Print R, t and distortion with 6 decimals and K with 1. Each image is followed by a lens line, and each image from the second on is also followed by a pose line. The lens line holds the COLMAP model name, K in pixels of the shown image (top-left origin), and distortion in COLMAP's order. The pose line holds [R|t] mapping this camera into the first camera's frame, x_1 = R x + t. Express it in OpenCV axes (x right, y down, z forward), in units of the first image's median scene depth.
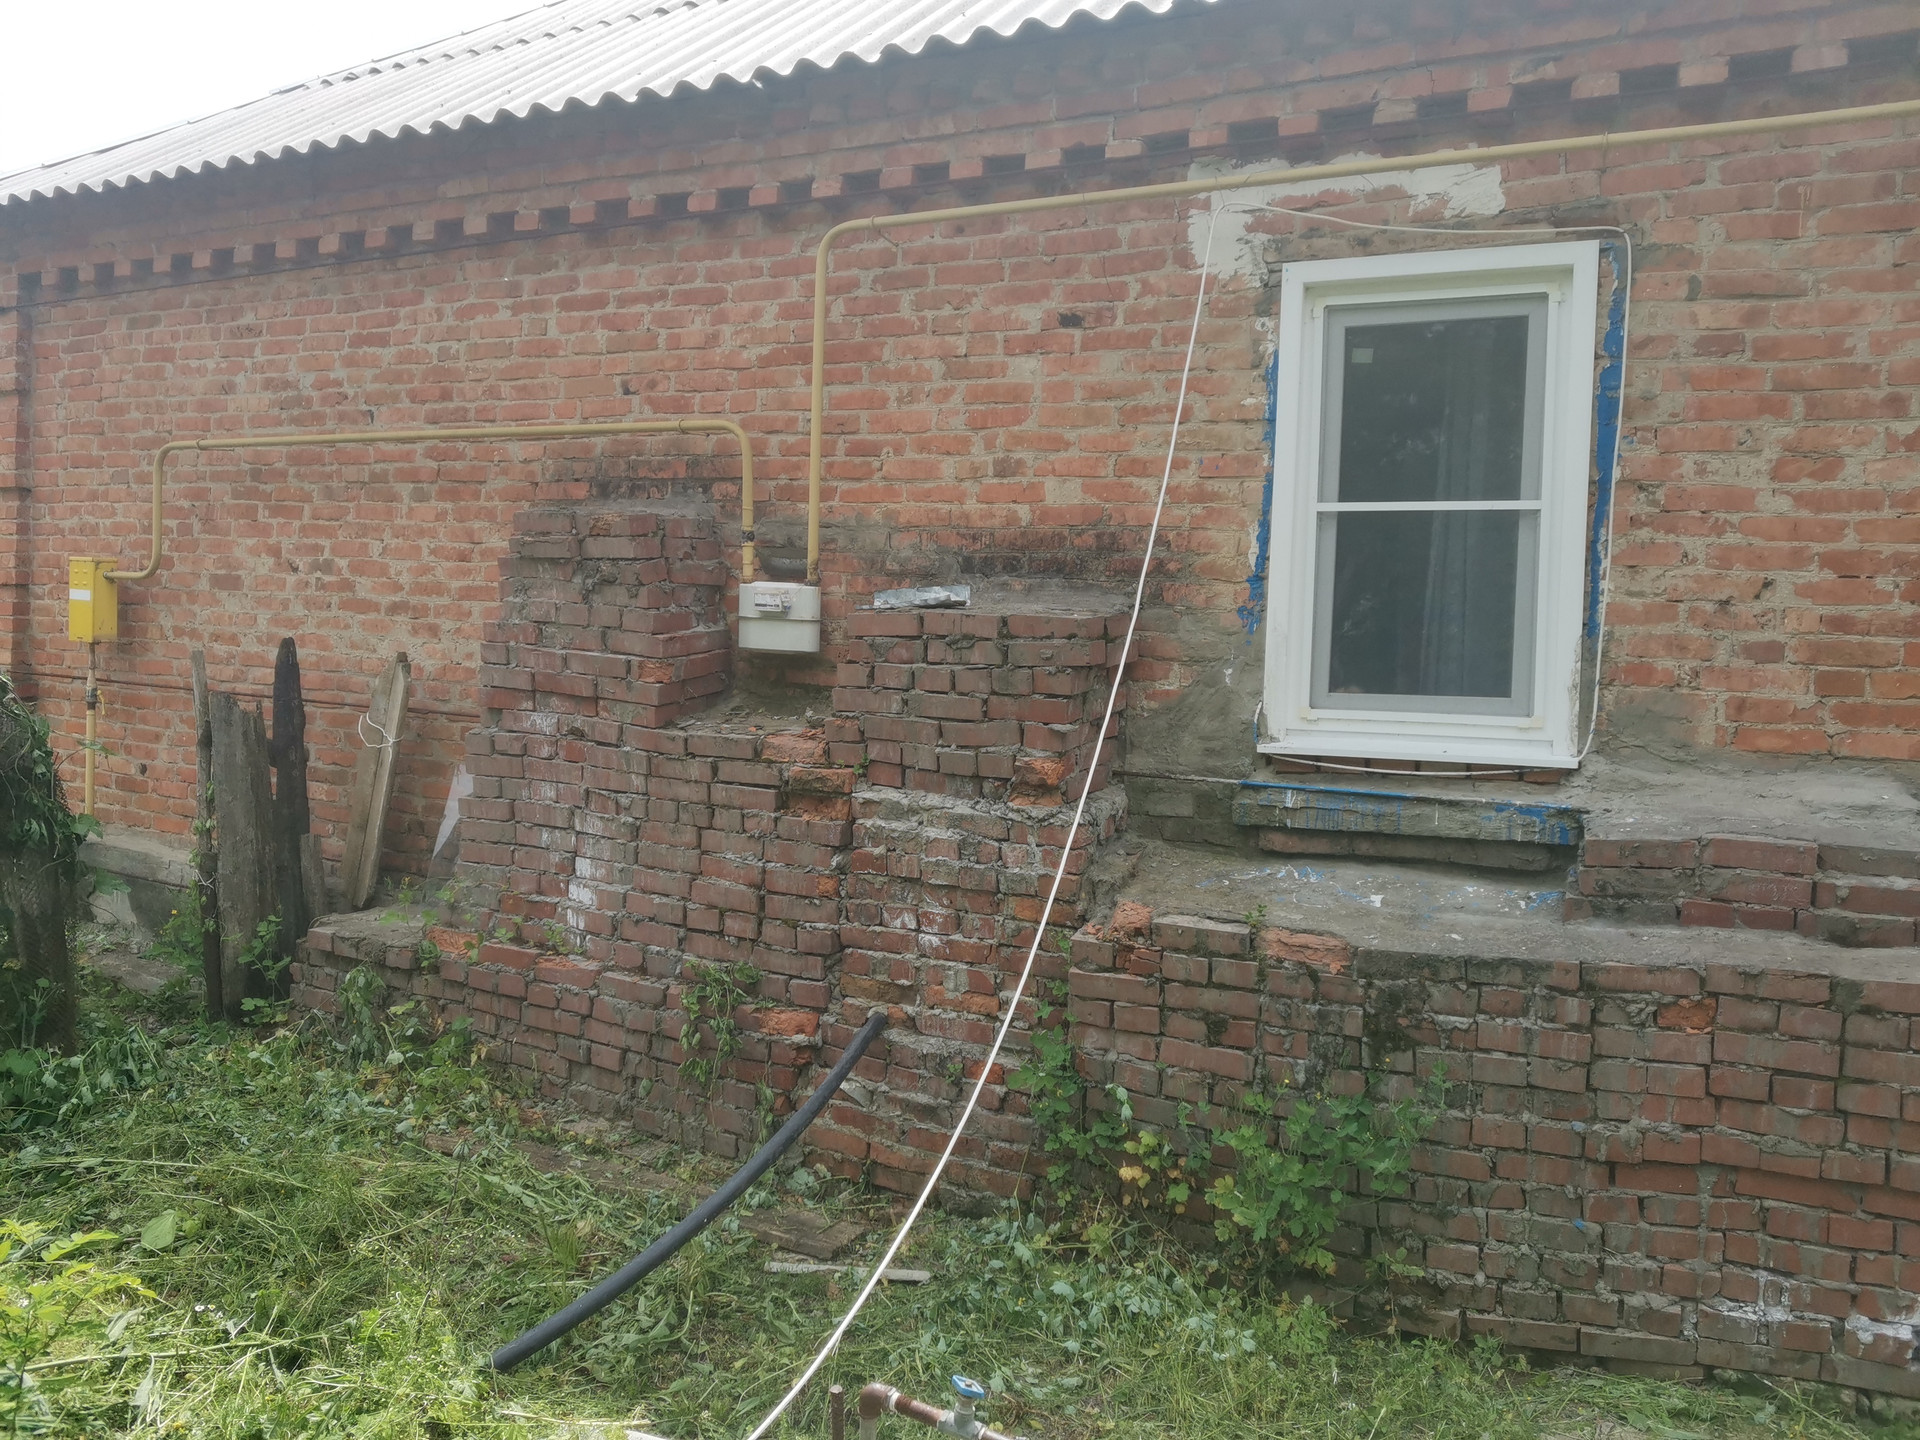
lens RADIAL K [[1450.4, 0, 967.1], [0, 1450.4, 712.7], [0, 0, 1]] dist [0.052508, -0.115282]
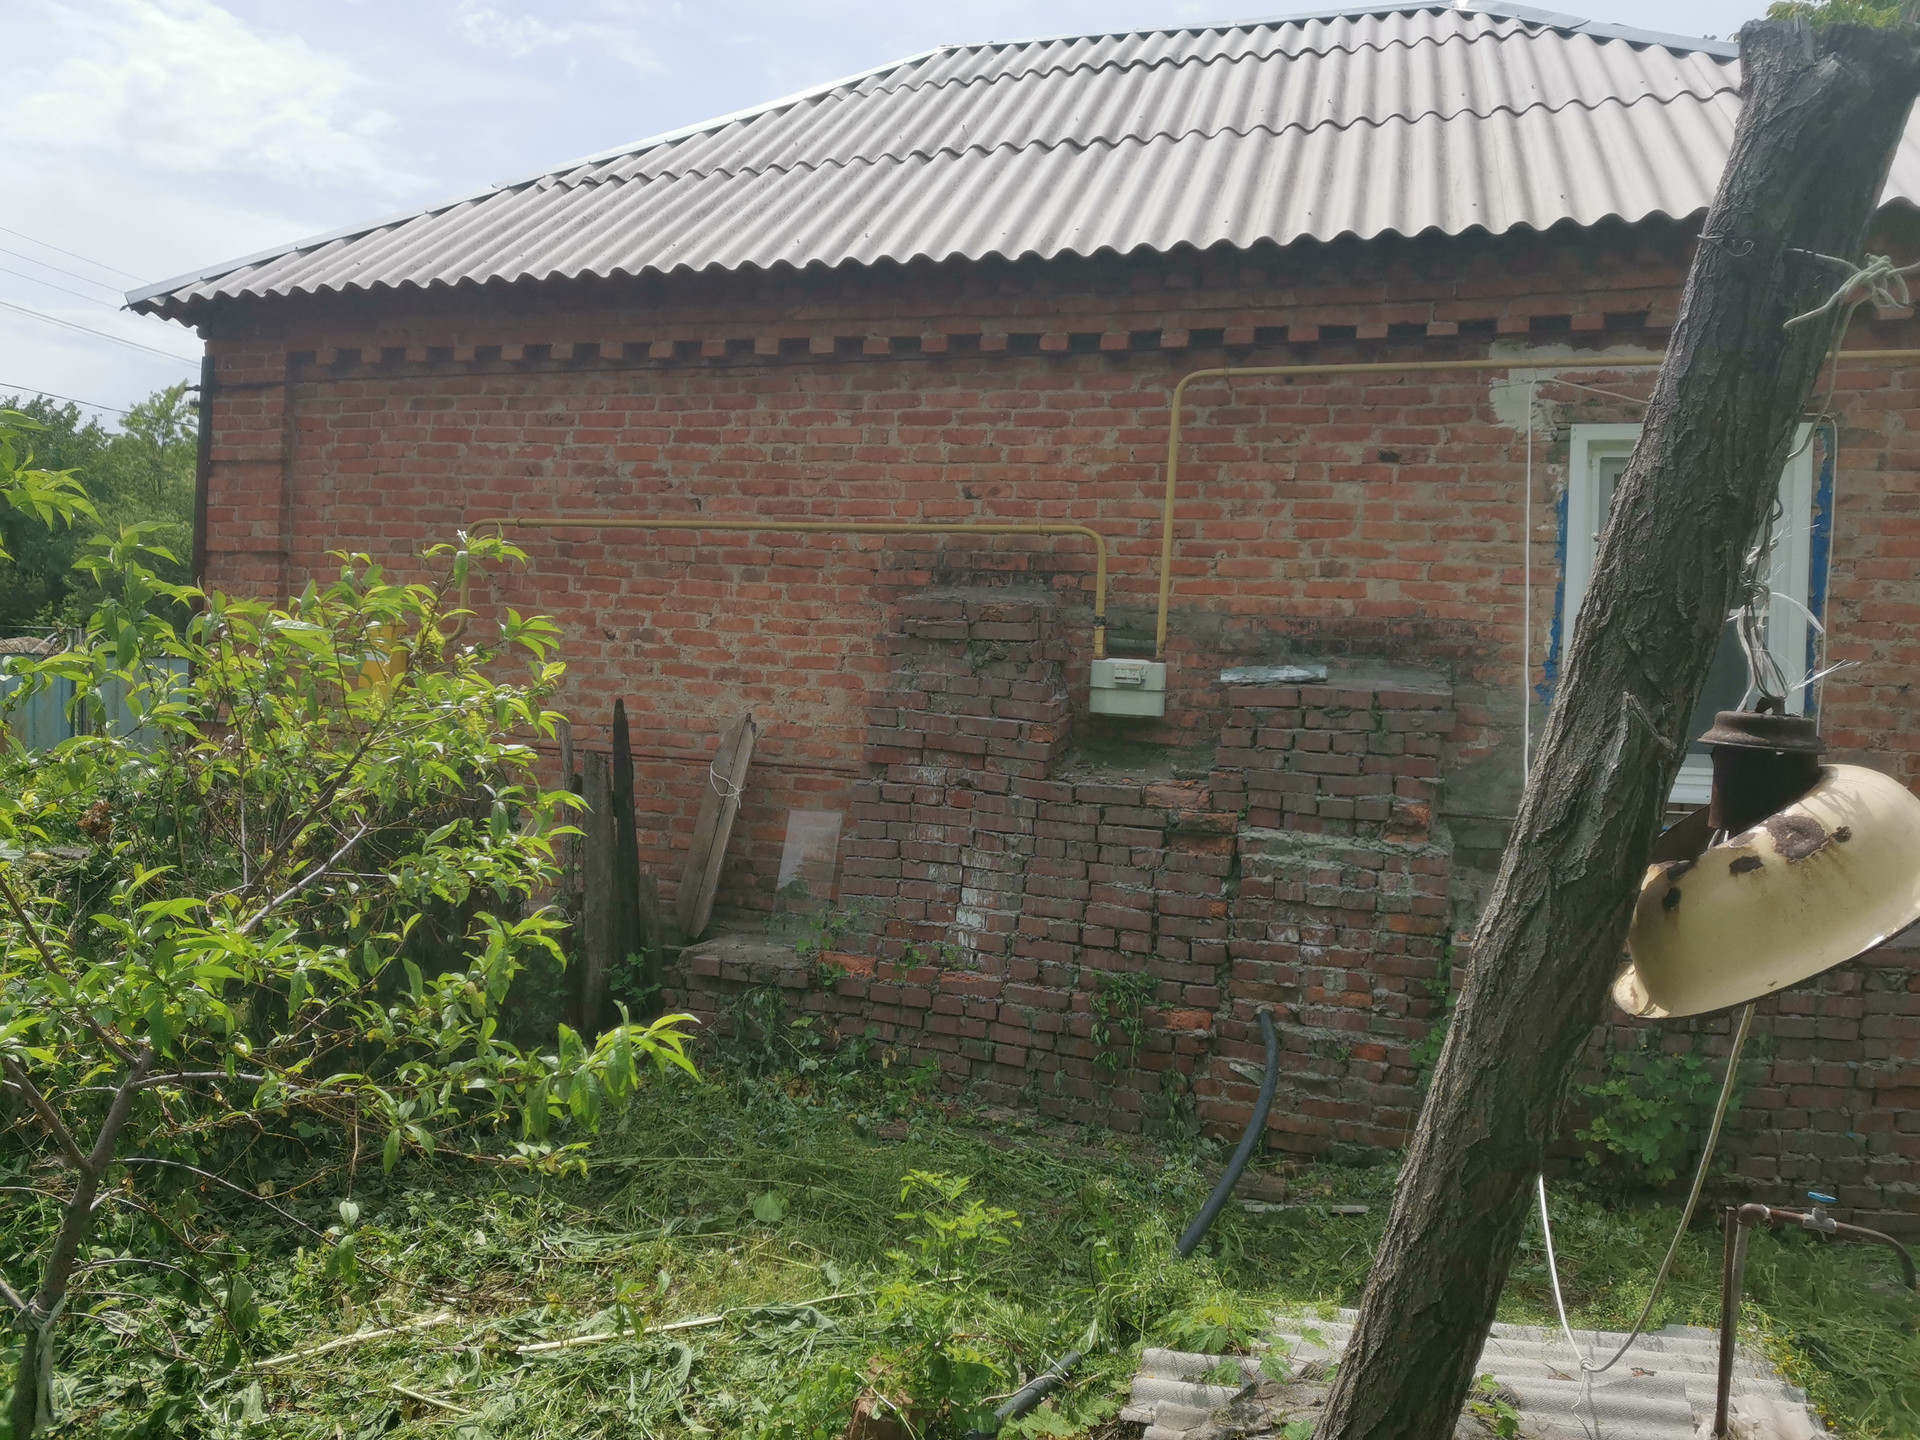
lens RADIAL K [[1450.4, 0, 971.3], [0, 1450.4, 715.5], [0, 0, 1]] dist [0.052508, -0.115282]
pose [[0.987016, 0.001088, 0.160616, -0.480305], [0.002324, 0.999776, -0.021053, -0.018379], [-0.160603, 0.021153, 0.986792, -0.184315]]
